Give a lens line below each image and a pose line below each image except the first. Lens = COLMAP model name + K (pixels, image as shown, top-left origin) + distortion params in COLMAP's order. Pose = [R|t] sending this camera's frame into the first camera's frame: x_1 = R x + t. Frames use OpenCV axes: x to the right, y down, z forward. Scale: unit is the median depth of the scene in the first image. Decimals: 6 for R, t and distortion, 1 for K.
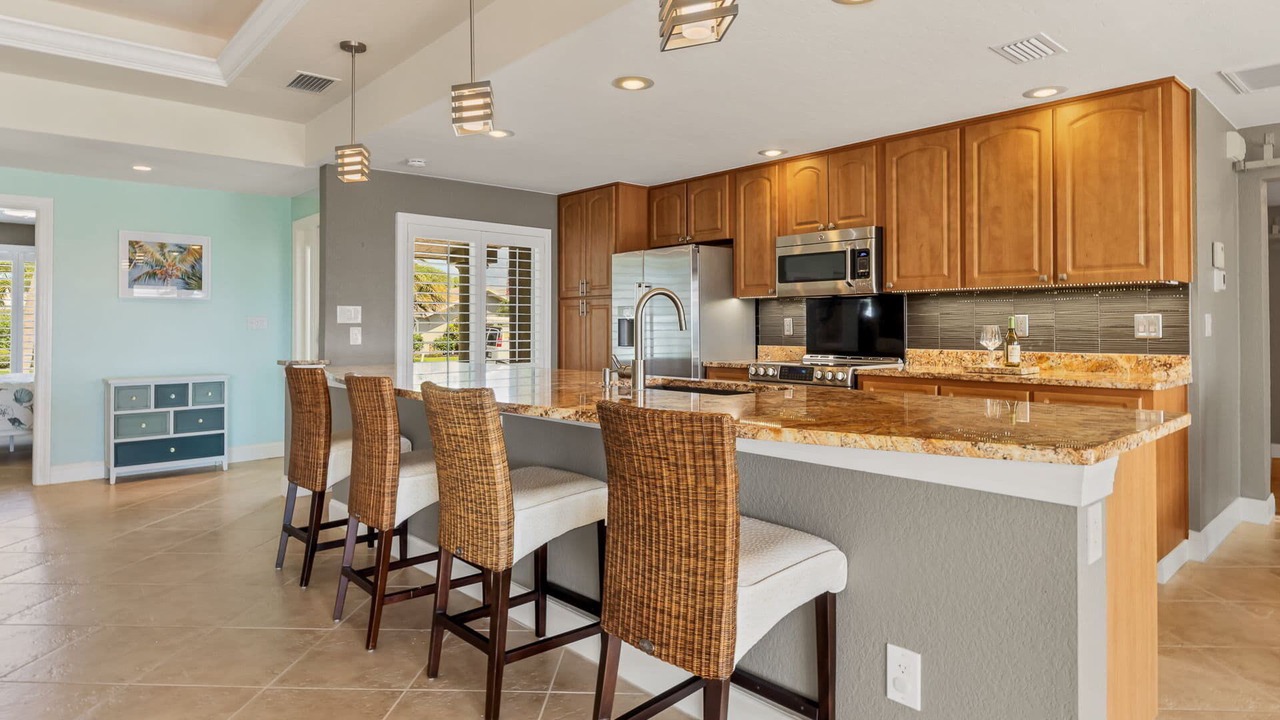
lens RADIAL K [[724.4, 0, 644.9], [0, 724.4, 323.0], [0, 0, 1]] dist [0.000671, -0.002842]
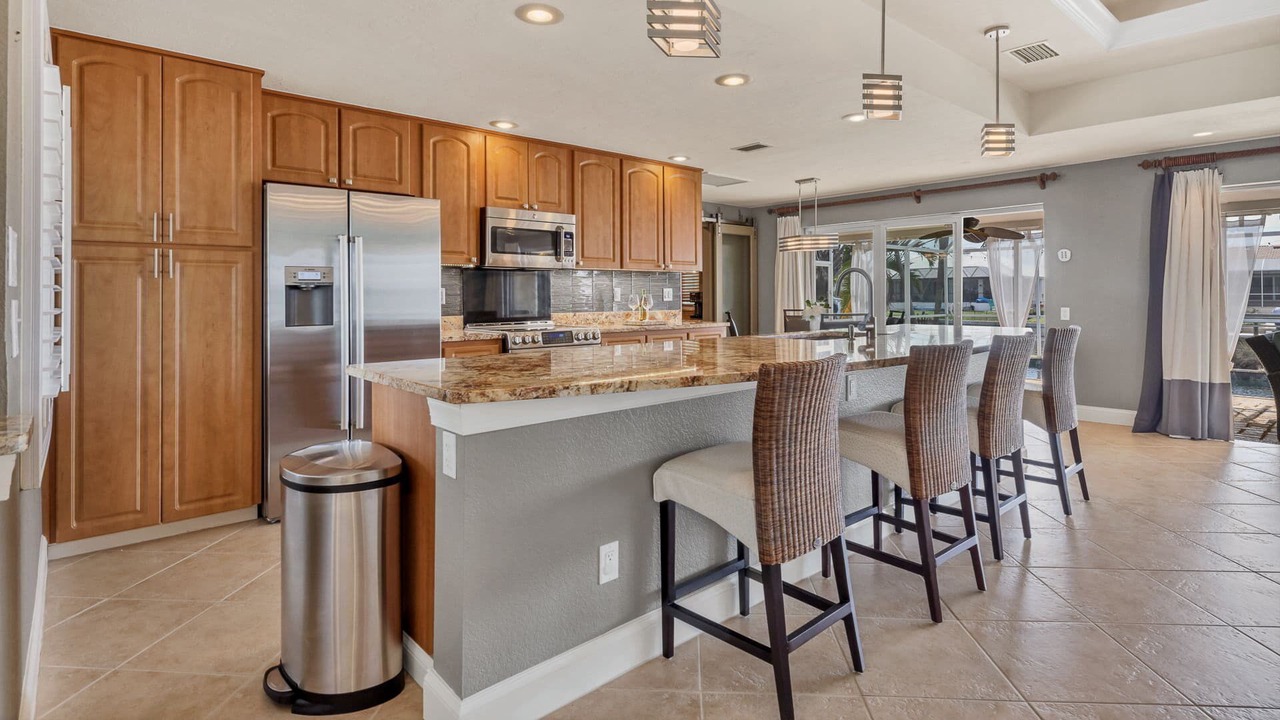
lens RADIAL K [[643.3, 0, 638.3], [0, 643.3, 291.9], [0, 0, 1]] dist [0.000577, 0.000211]
pose [[0.030870, 0.004632, 0.999513, -0.749232], [-0.001892, 0.999988, -0.004575, 0.002966], [-0.999522, -0.001750, 0.030878, 0.820366]]
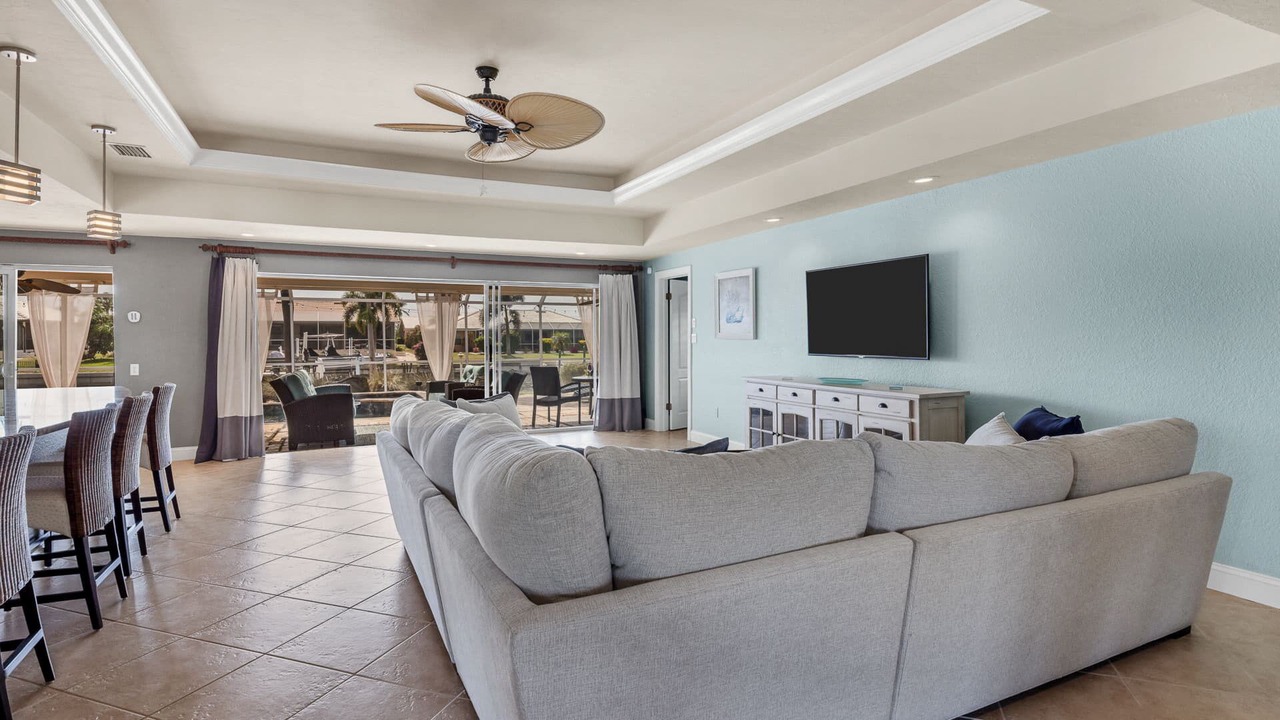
lens RADIAL K [[644.7, 0, 645.0], [0, 644.7, 340.8], [0, 0, 1]] dist [0.001077, -0.000511]
pose [[-0.957333, -0.000222, 0.288986, -0.929581], [0.000140, 0.999999, 0.001232, -0.025265], [-0.288986, 0.001220, -0.957333, 1.045110]]
